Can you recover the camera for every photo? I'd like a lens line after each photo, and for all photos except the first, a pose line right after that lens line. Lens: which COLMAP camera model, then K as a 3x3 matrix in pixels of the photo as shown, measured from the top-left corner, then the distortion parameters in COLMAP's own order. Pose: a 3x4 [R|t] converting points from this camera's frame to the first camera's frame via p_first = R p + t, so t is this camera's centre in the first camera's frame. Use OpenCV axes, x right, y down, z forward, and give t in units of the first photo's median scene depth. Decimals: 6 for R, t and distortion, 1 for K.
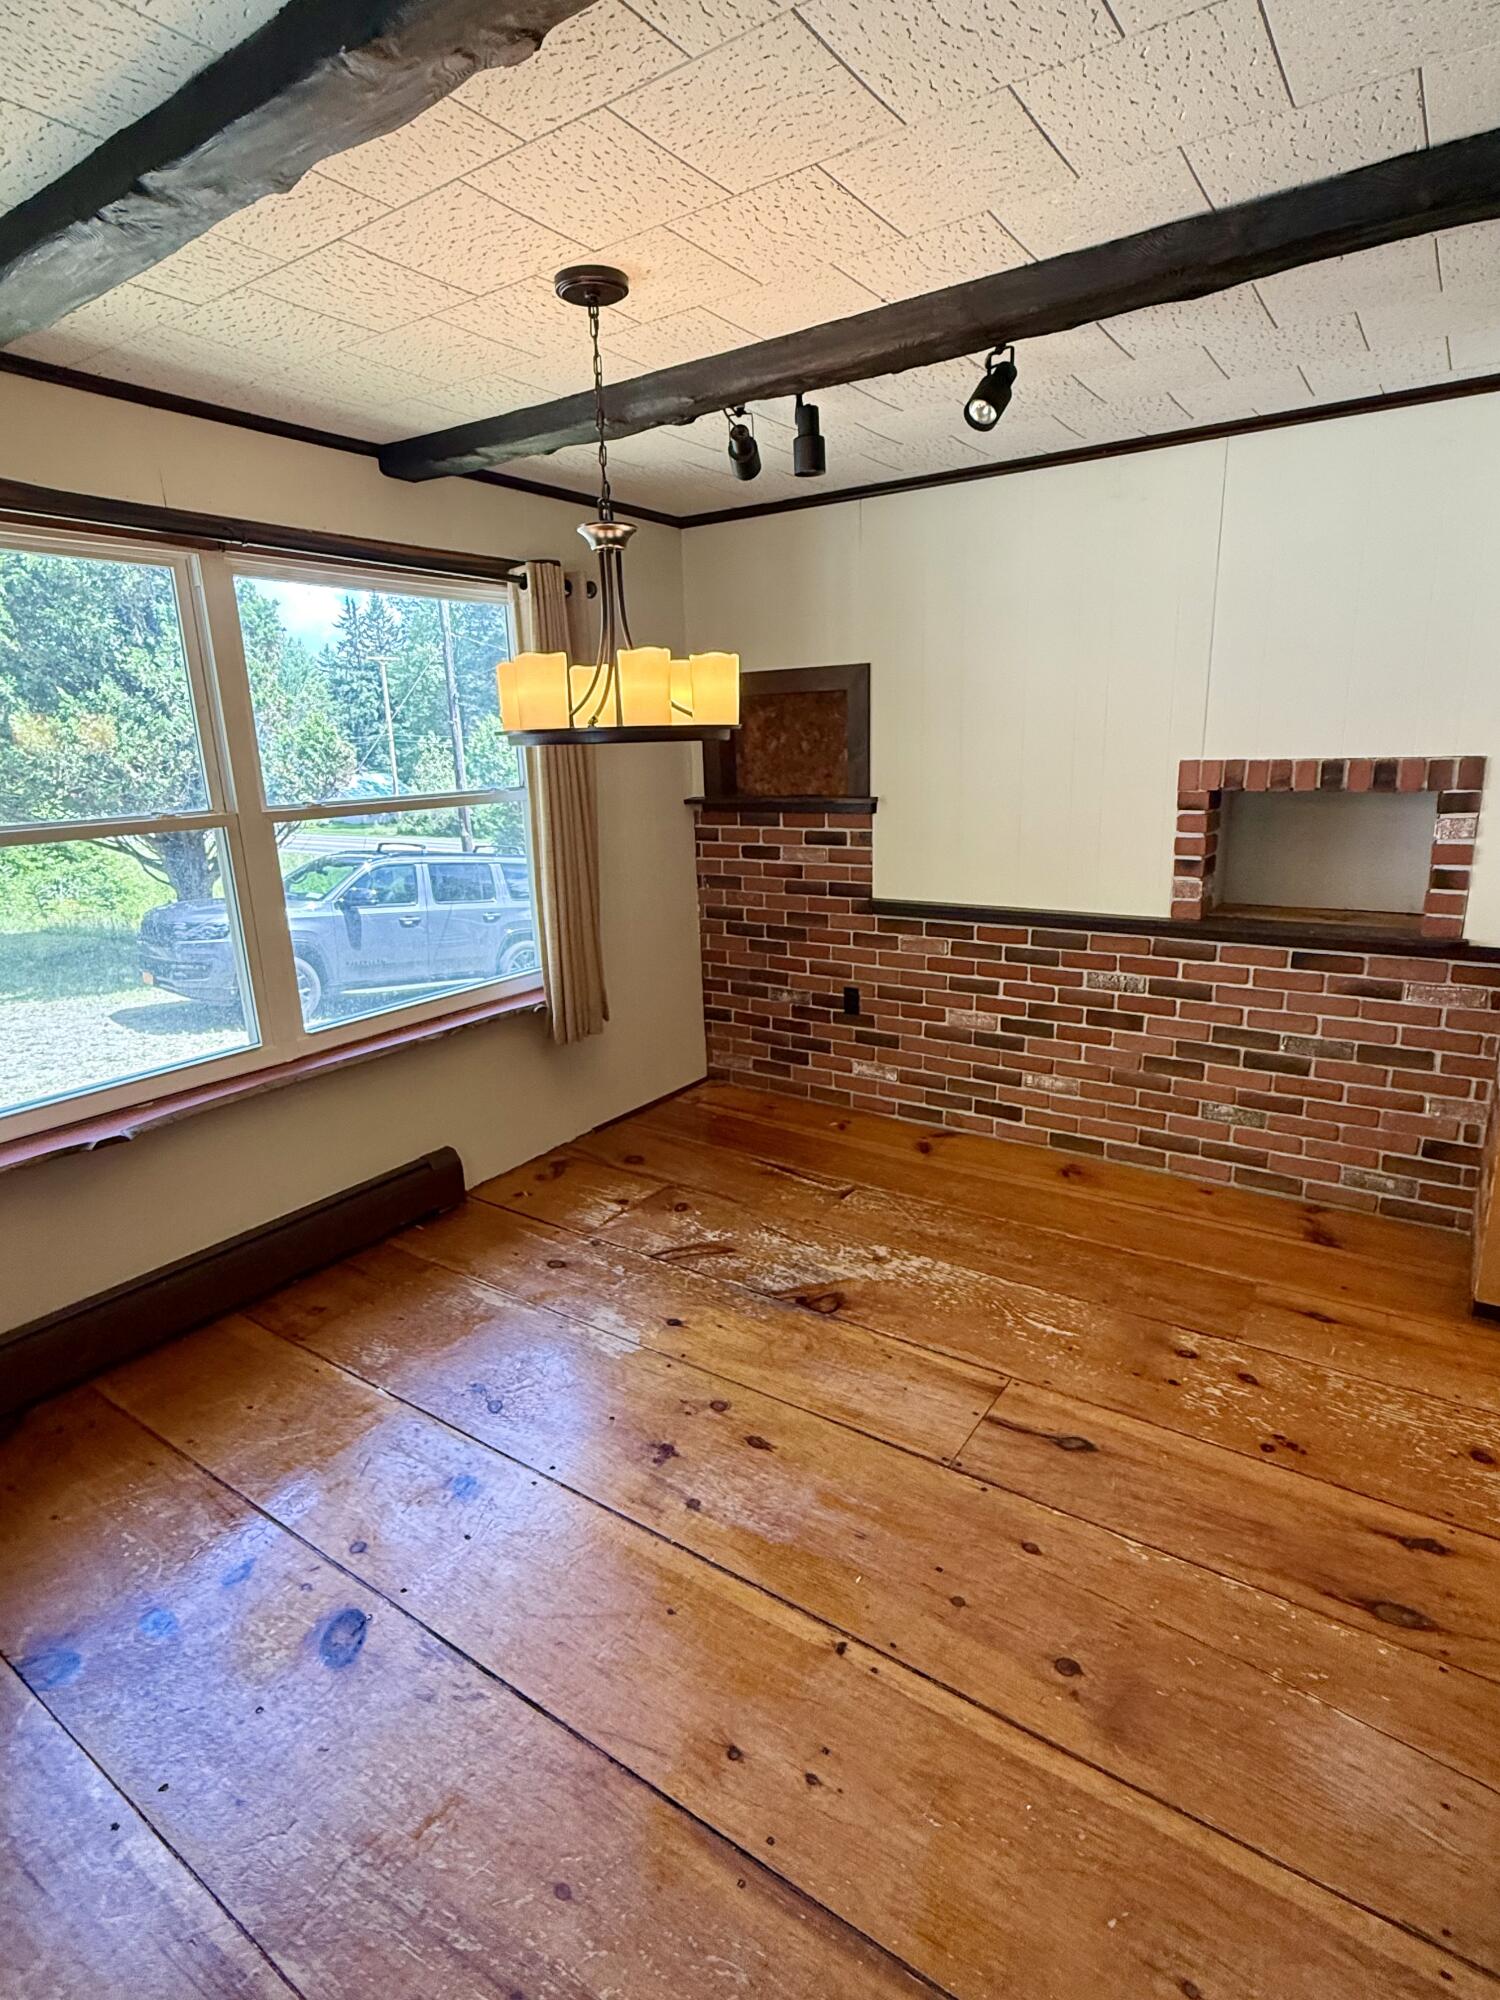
lens RADIAL K [[1025.8, 0, 745.3], [0, 1025.8, 999.3], [0, 0, 1]] dist [0.002770, -0.001224]
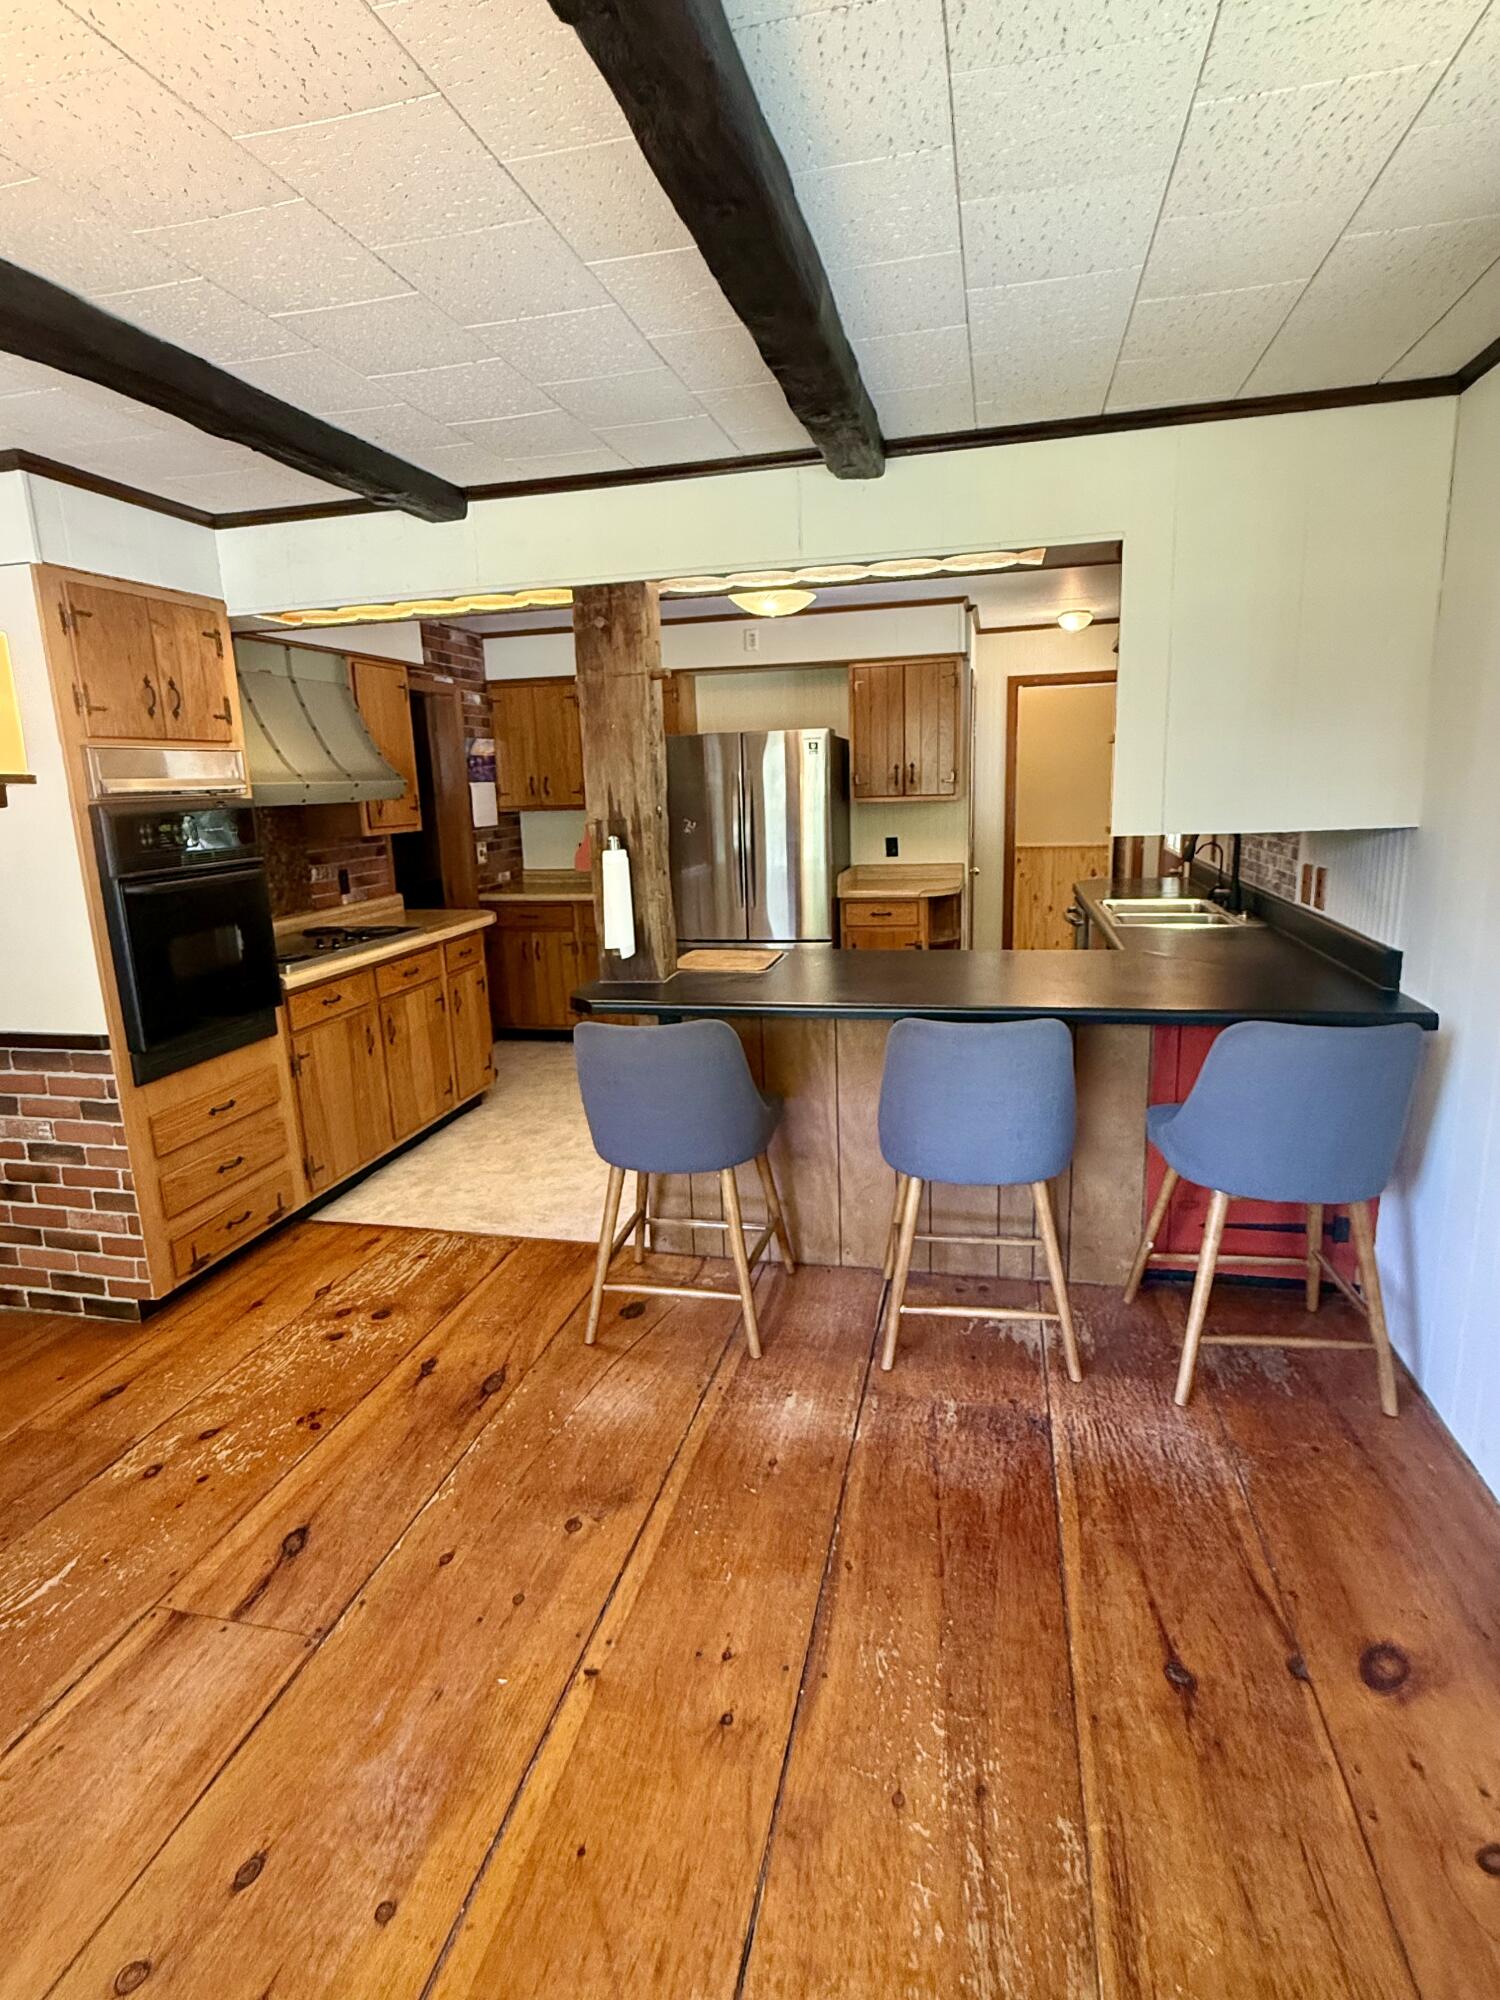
lens RADIAL K [[1025.8, 0, 749.0], [0, 1025.8, 999.2], [0, 0, 1]] dist [0.002770, -0.001224]
pose [[-0.365118, -0.156699, 0.917679, -0.503033], [0.271823, 0.924834, 0.266072, -0.136364], [-0.890394, 0.346594, -0.295079, 0.587801]]
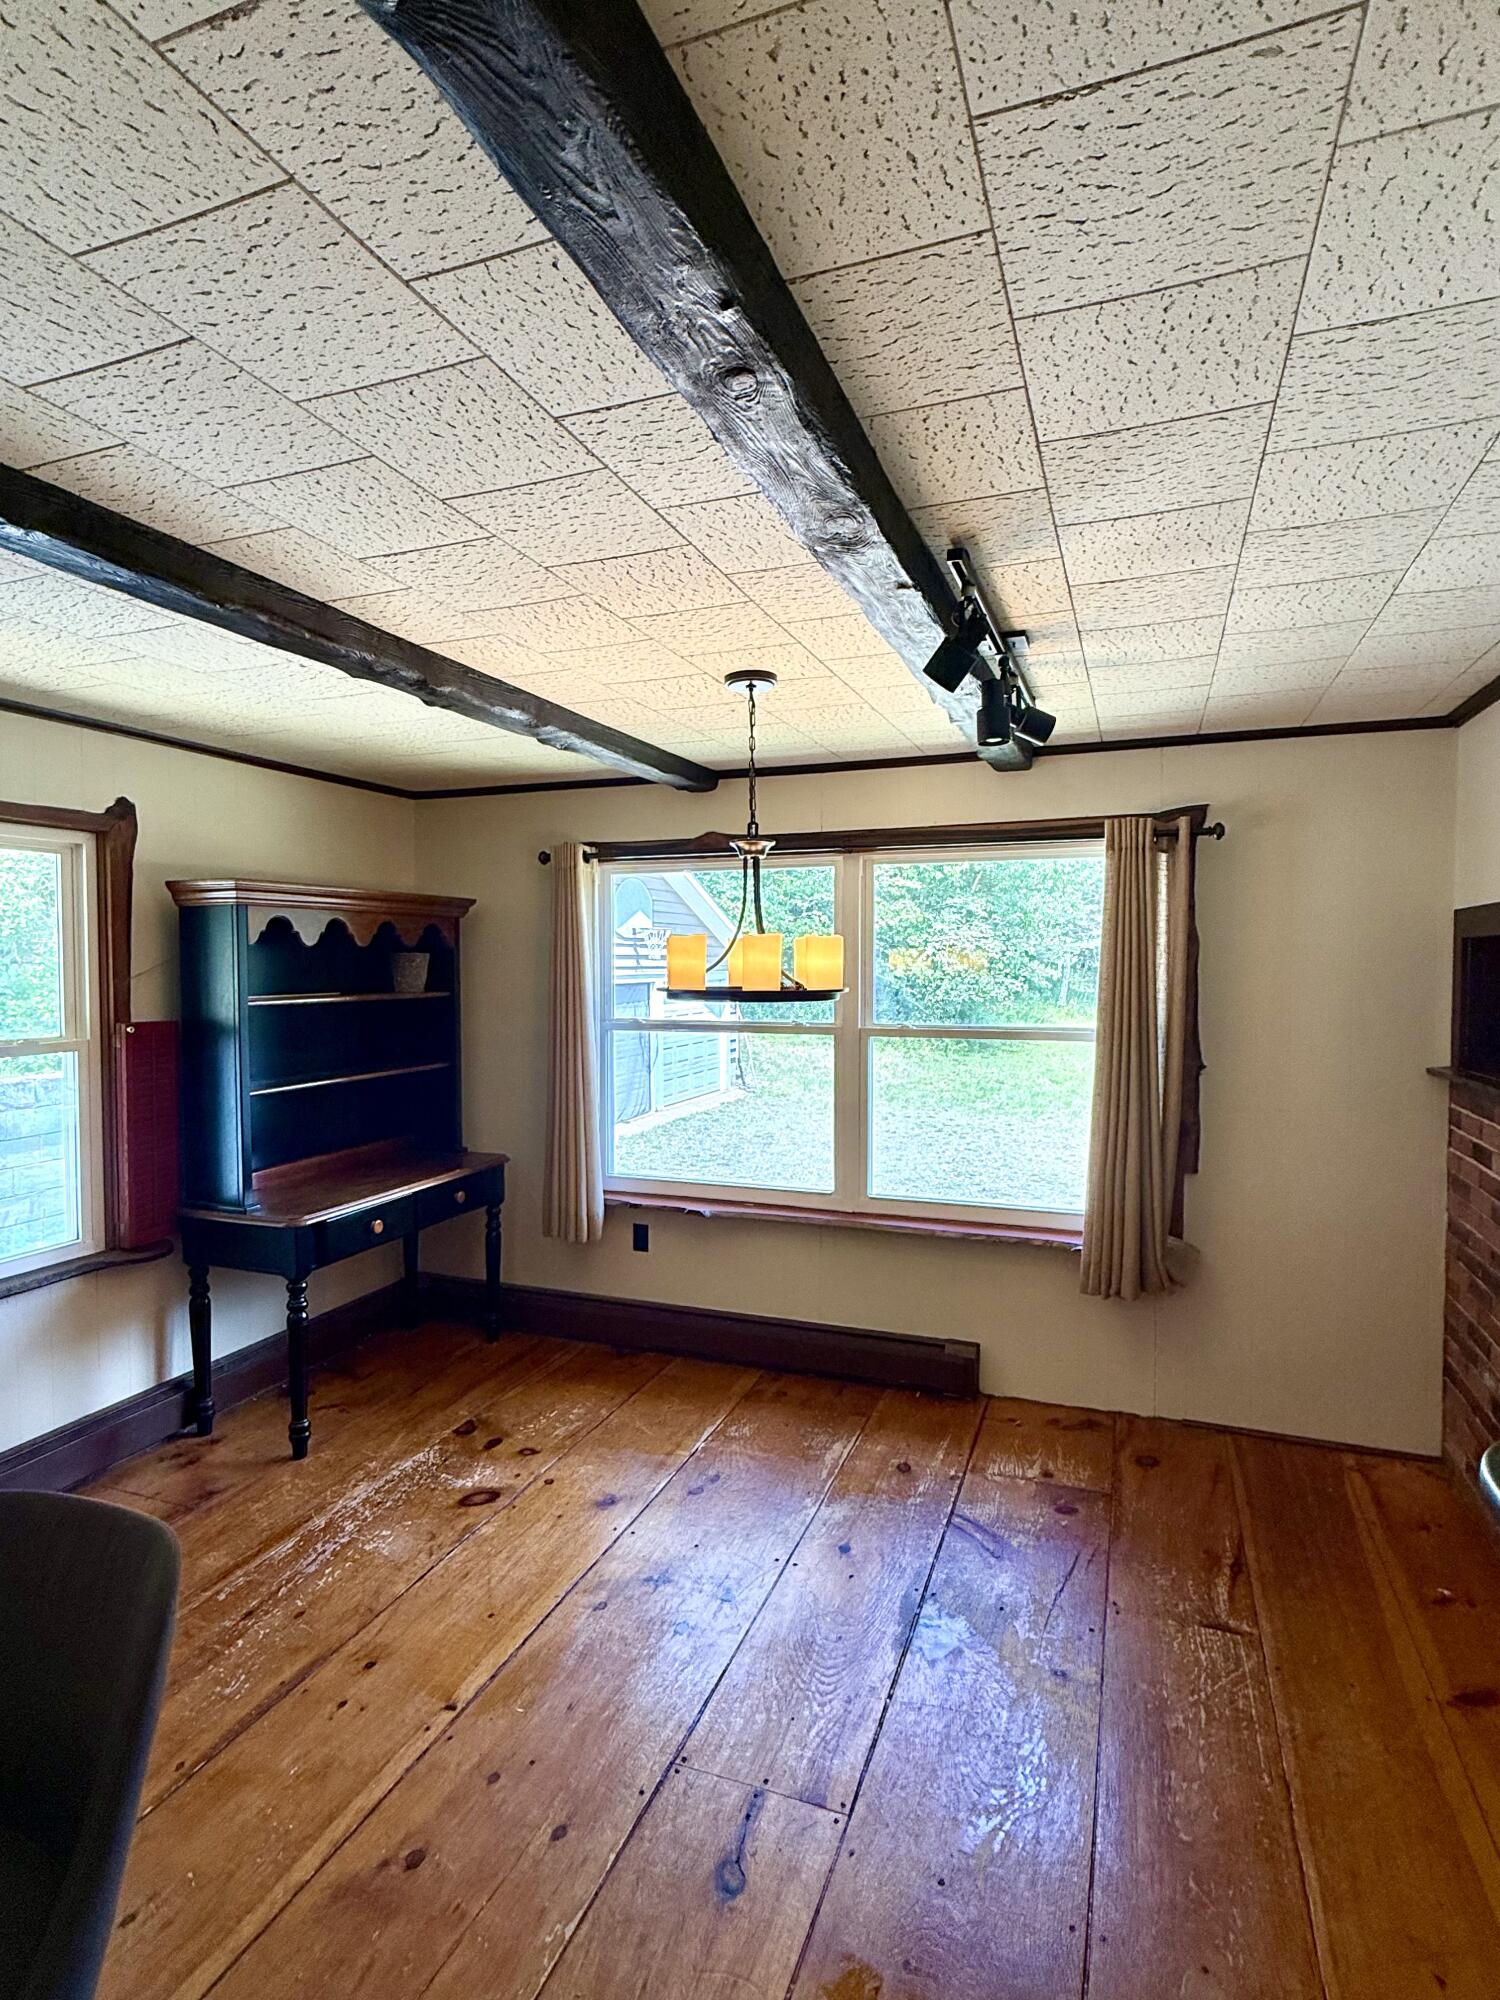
lens RADIAL K [[1025.8, 0, 752.1], [0, 1025.8, 998.2], [0, 0, 1]] dist [0.002770, -0.001224]
pose [[0.240957, 0.065131, -0.968348, 0.852281], [-0.245503, 0.969387, 0.004112, -0.195673], [0.938972, 0.236741, 0.249570, 0.522452]]
